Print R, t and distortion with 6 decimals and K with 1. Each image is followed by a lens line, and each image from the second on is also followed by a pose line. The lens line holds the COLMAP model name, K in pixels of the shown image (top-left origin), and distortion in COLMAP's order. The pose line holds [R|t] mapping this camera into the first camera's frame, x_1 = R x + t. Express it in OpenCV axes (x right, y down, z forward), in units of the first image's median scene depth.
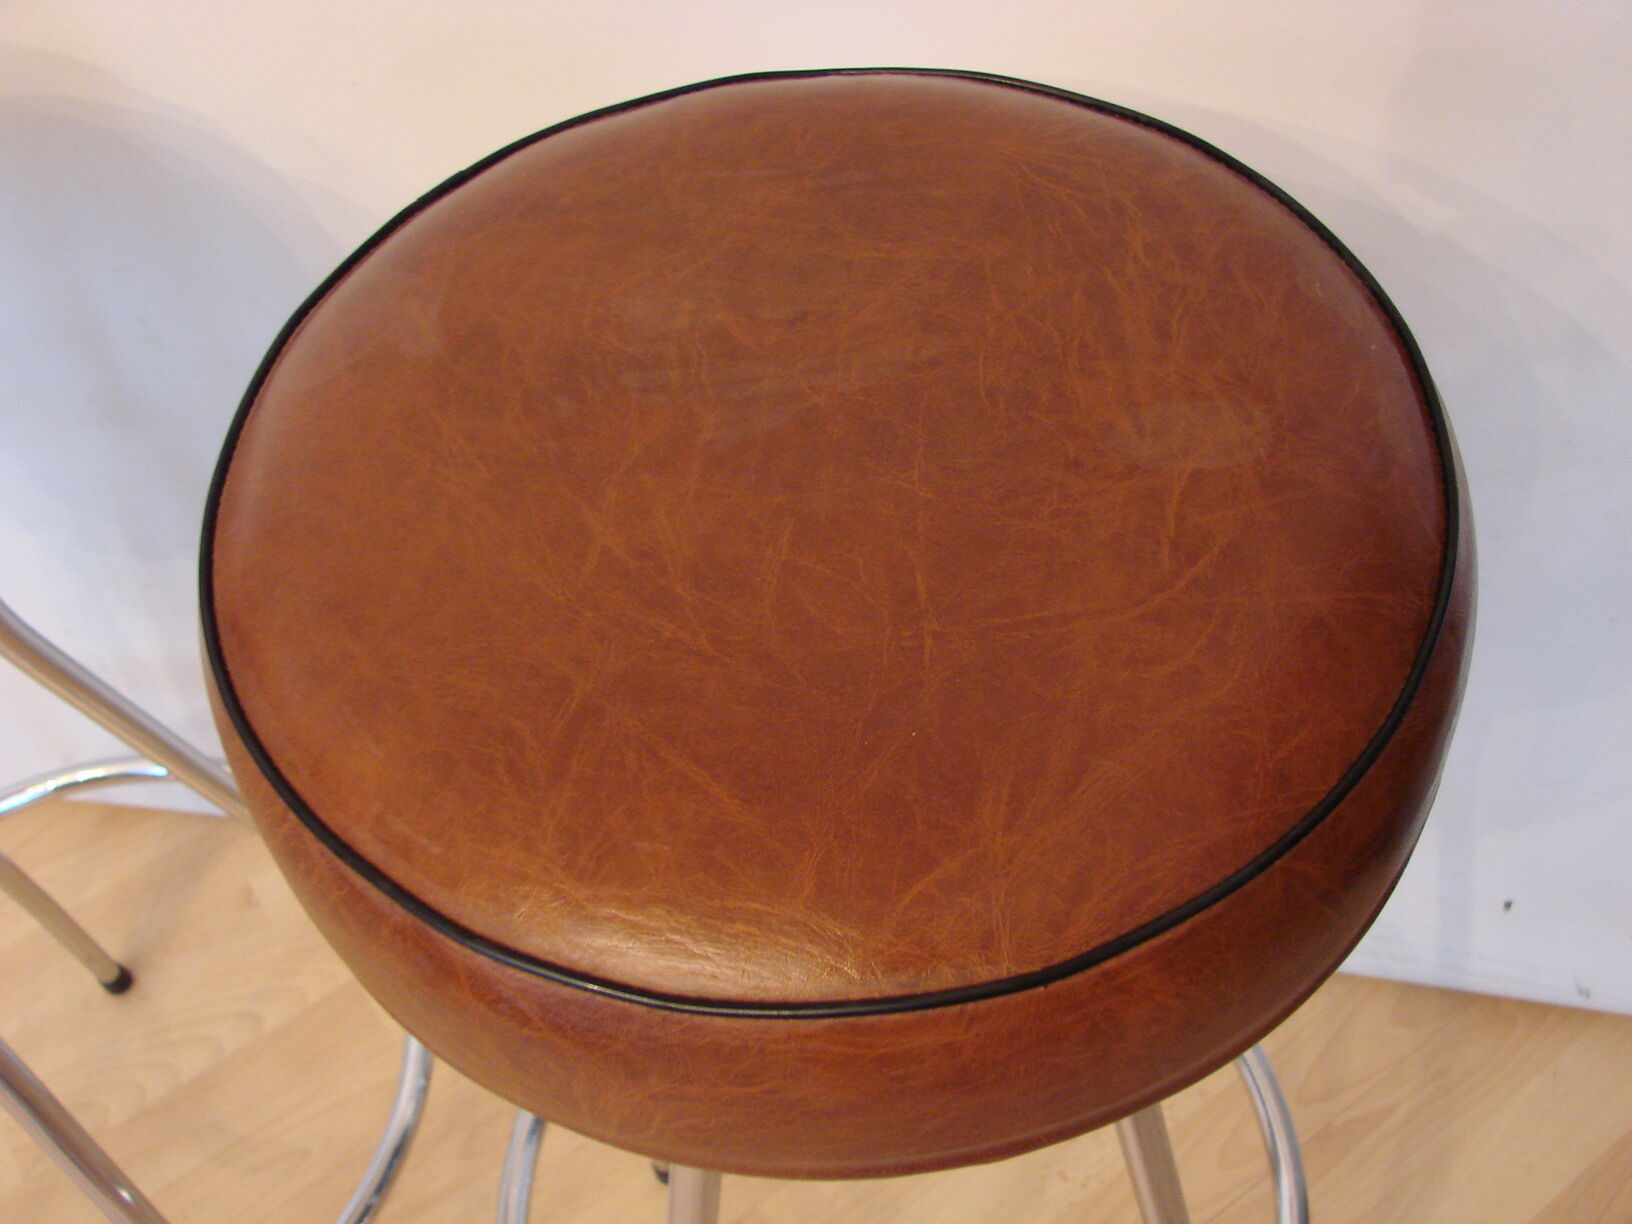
lens RADIAL K [[1710.8, 0, 803.3], [0, 1710.8, 603.6], [0, 0, 1]] dist [-0.149268, 0.000000]
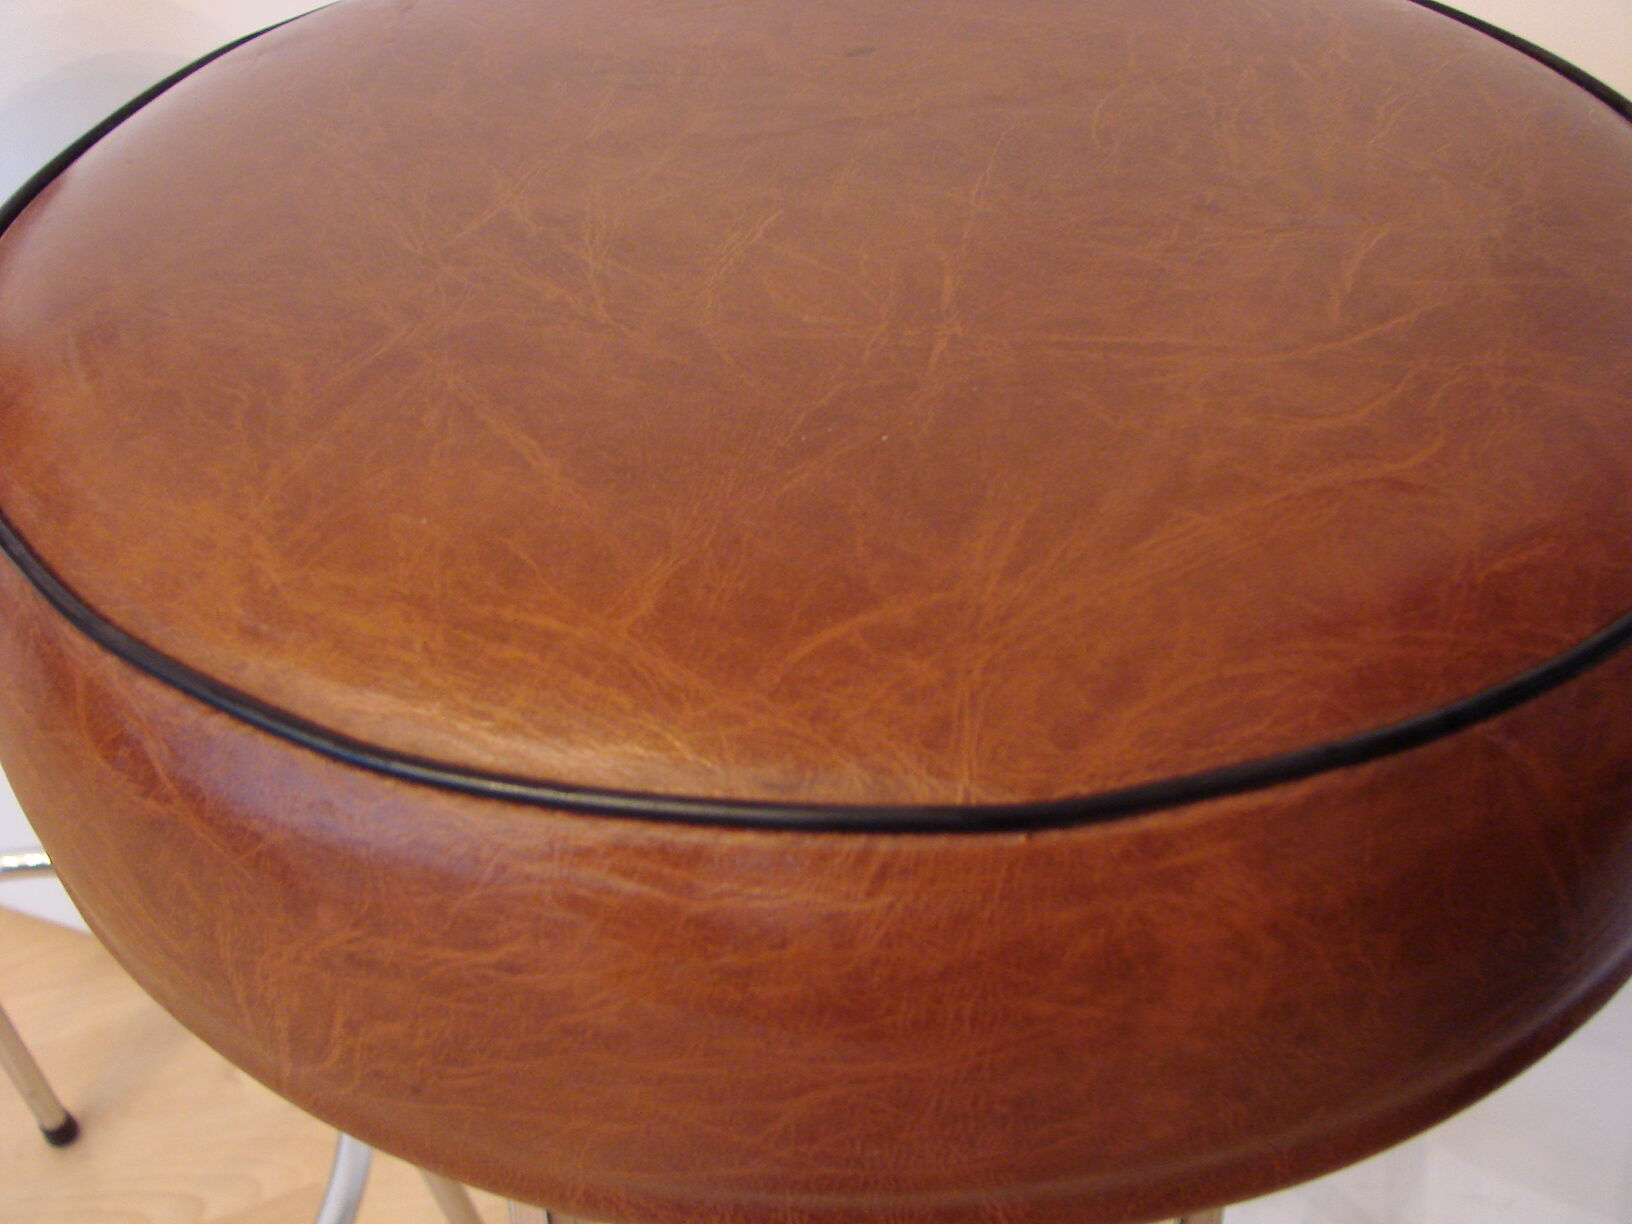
lens RADIAL K [[1710.8, 0, 823.2], [0, 1710.8, 616.0], [0, 0, 1]] dist [-0.149268, 0.000000]
pose [[0.981500, 0.161042, -0.103553, 0.117886], [-0.179793, 0.961169, -0.209352, 0.271045], [0.065817, 0.224097, 0.972342, 0.434954]]
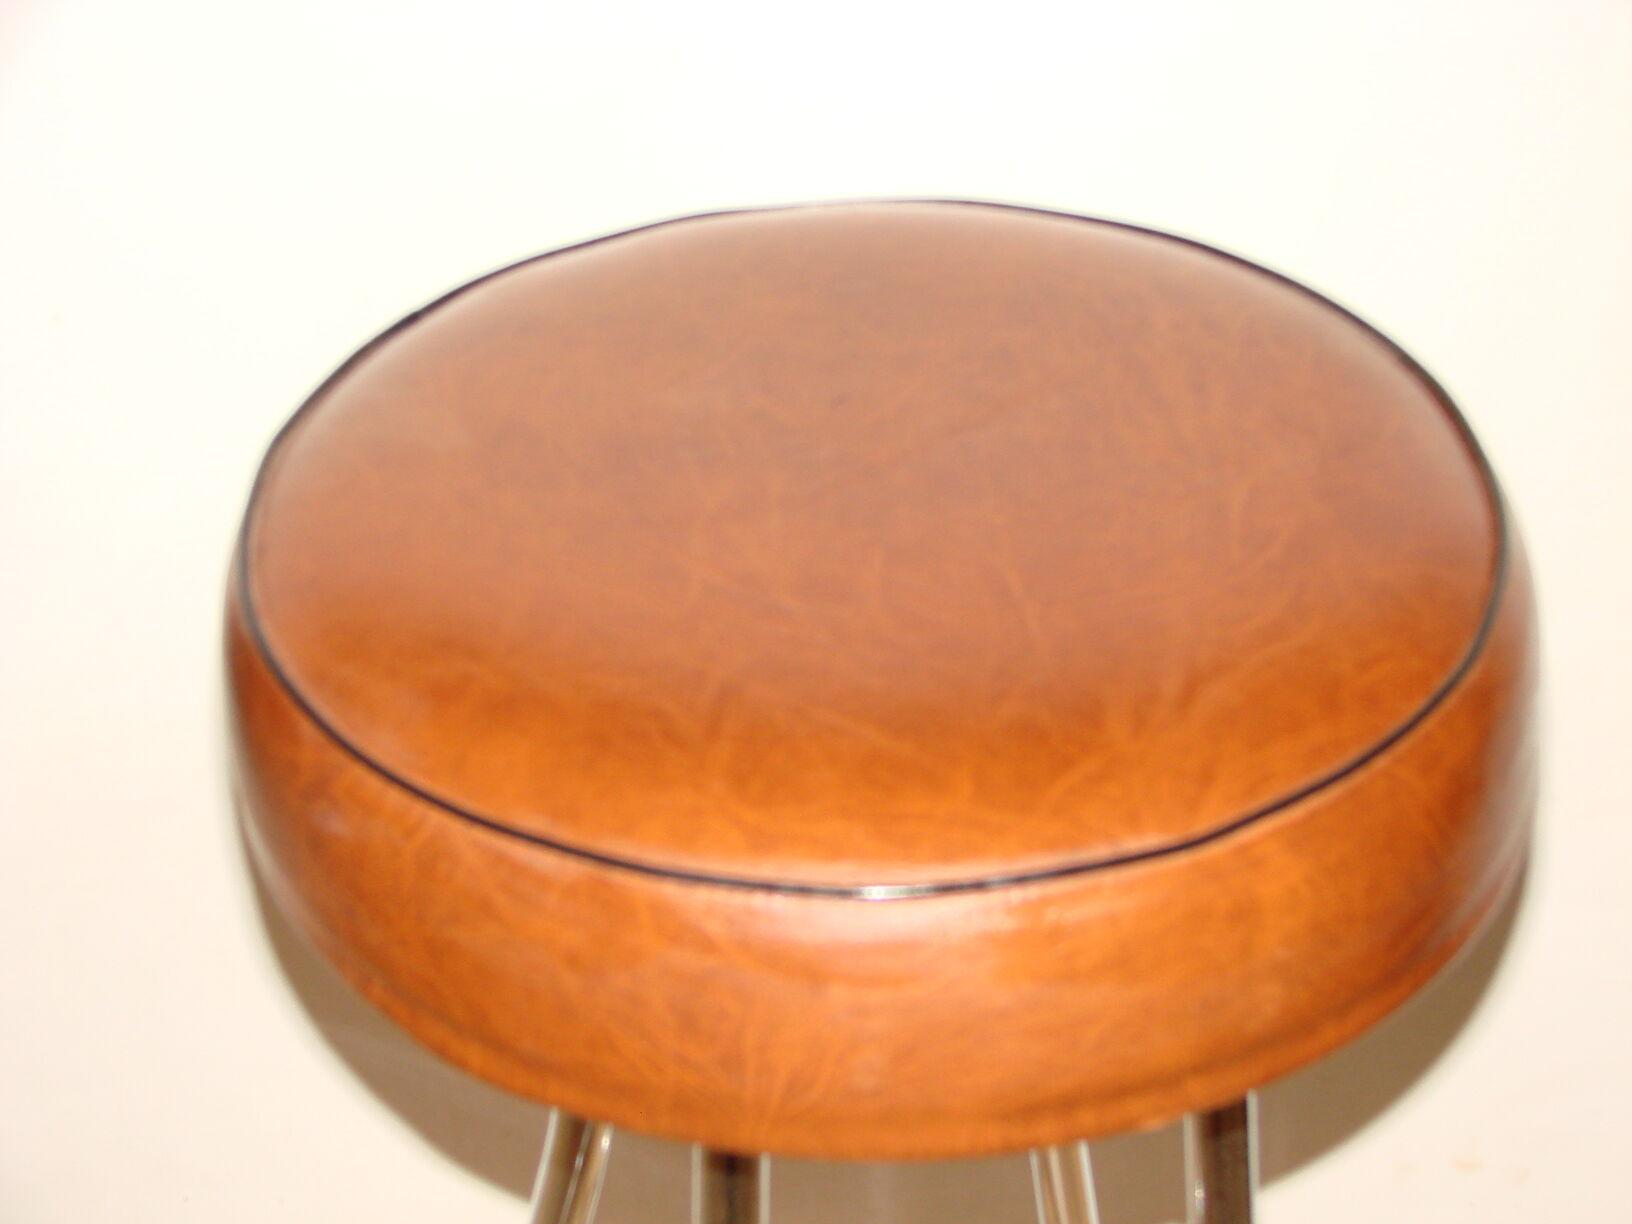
lens RADIAL K [[3989.6, 0, 820.2], [0, 3989.6, 607.8], [0, 0, 1]] dist [0.078871, 0.000000]
pose [[0.984843, -0.041593, 0.168388, -0.506511], [0.093180, 0.945705, -0.311385, 0.827580], [-0.146294, 0.322355, 0.935246, -1.401695]]
